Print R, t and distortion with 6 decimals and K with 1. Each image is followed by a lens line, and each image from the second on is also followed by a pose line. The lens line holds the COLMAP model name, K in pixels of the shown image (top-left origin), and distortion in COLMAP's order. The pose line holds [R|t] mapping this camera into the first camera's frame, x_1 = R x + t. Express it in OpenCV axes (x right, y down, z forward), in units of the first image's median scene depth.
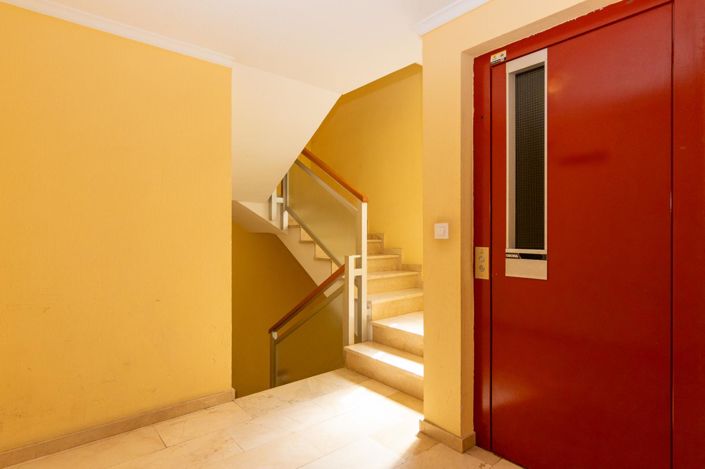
lens RADIAL K [[369.2, 0, 352.5], [0, 369.2, 234.5], [0, 0, 1]] dist [-0.000501, -0.000252]
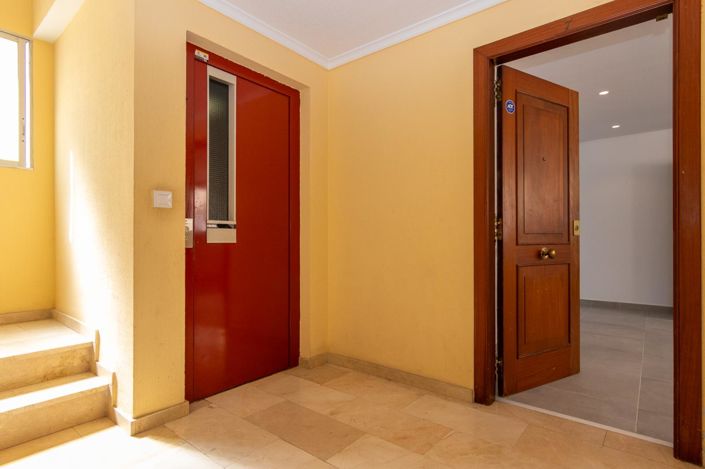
lens RADIAL K [[369.2, 0, 352.5], [0, 369.2, 234.5], [0, 0, 1]] dist [-0.000501, -0.000252]
pose [[-0.177484, 0.012350, 0.984046, -0.839706], [0.000968, 0.999923, -0.012375, 0.100404], [-0.984123, -0.001244, -0.177482, 0.749445]]
